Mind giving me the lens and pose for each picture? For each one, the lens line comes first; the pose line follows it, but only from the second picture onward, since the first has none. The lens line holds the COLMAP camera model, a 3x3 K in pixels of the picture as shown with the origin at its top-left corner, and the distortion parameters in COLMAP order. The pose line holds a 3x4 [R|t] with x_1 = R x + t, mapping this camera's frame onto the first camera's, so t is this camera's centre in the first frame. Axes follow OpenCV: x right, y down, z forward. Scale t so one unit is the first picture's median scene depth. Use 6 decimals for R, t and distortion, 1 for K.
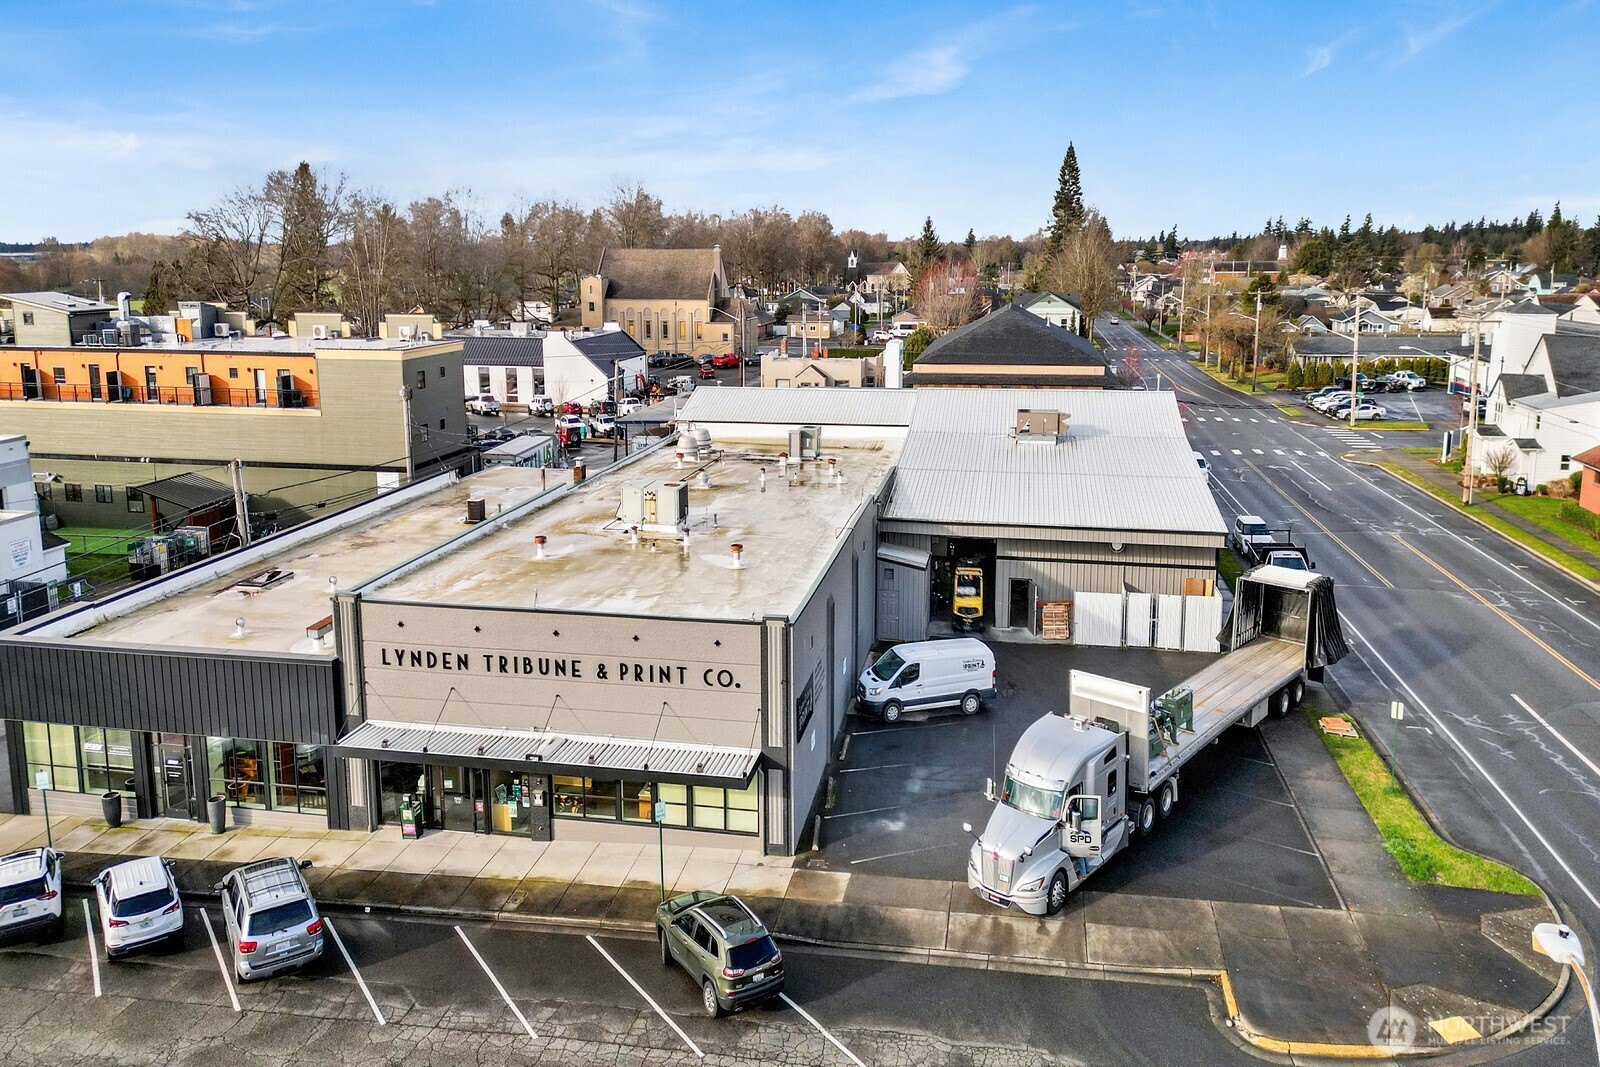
lens RADIAL K [[1114.8, 0, 804.6], [0, 1114.8, 436.2], [0, 0, 1]] dist [0.095058, -0.092174]
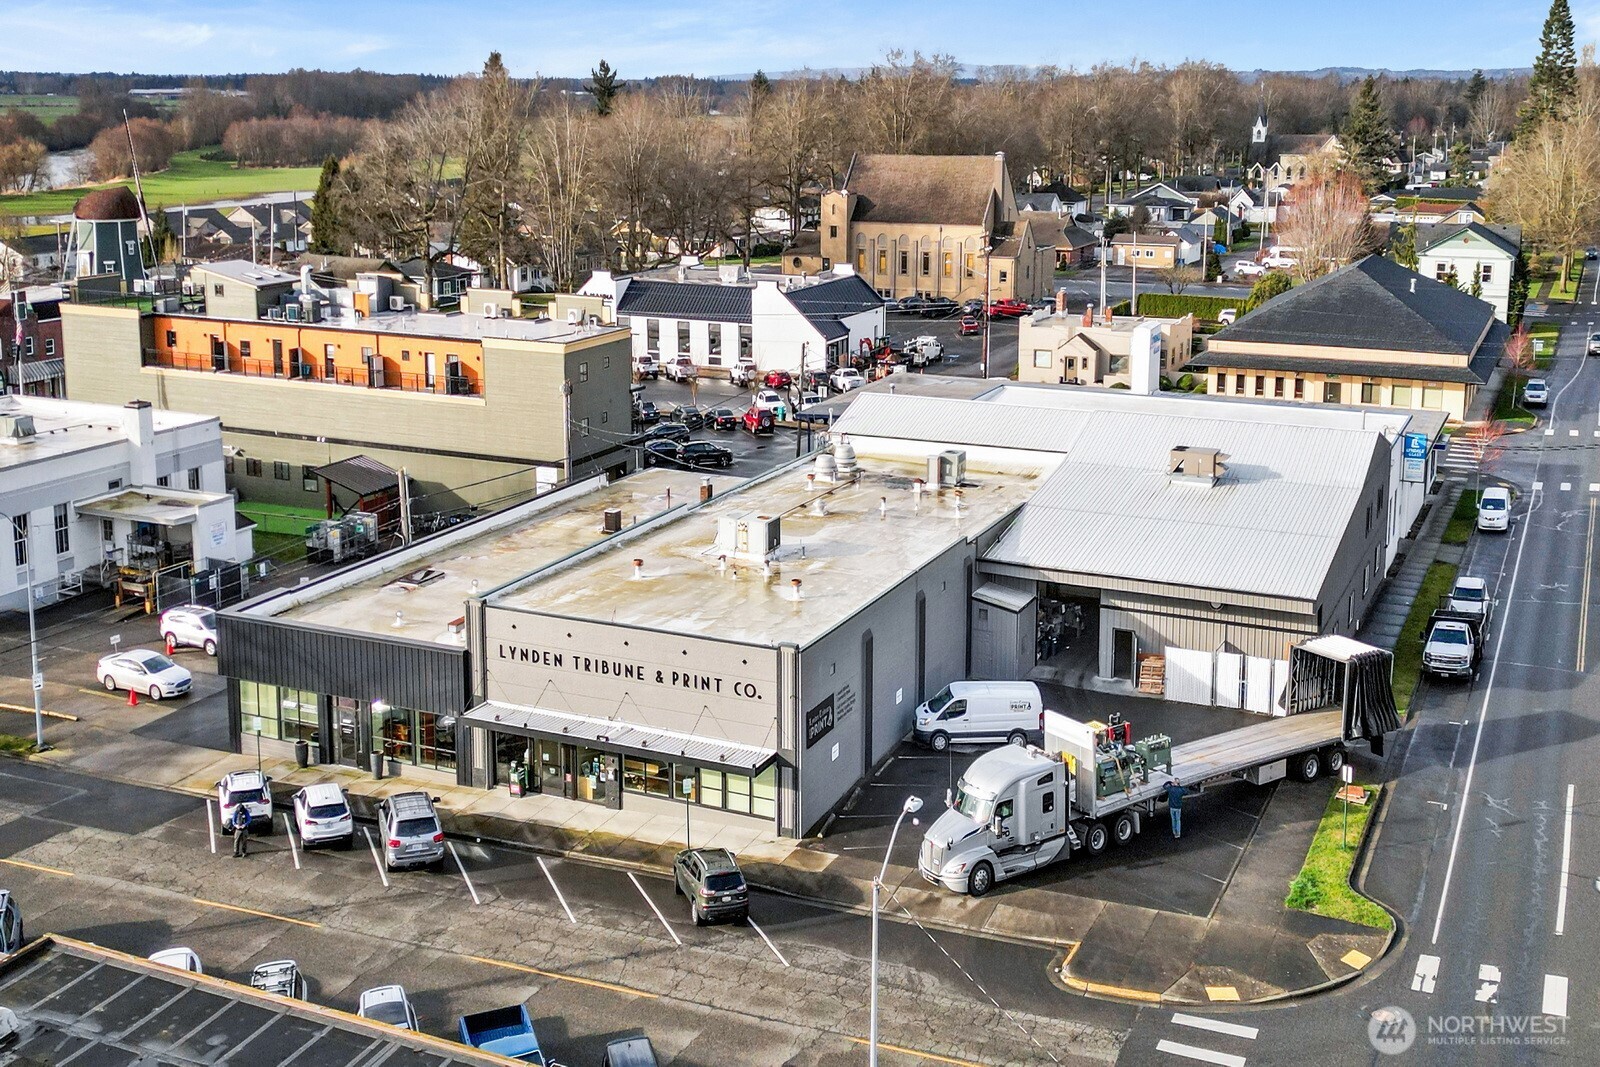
lens RADIAL K [[1694.7, 0, 807.6], [0, 1694.7, 415.6], [0, 0, 1]] dist [0.194585, -0.444106]
pose [[0.971075, 0.048307, -0.233836, 0.383919], [-0.041976, 0.998607, 0.031979, -0.139412], [0.235055, -0.021238, 0.971750, -0.749941]]
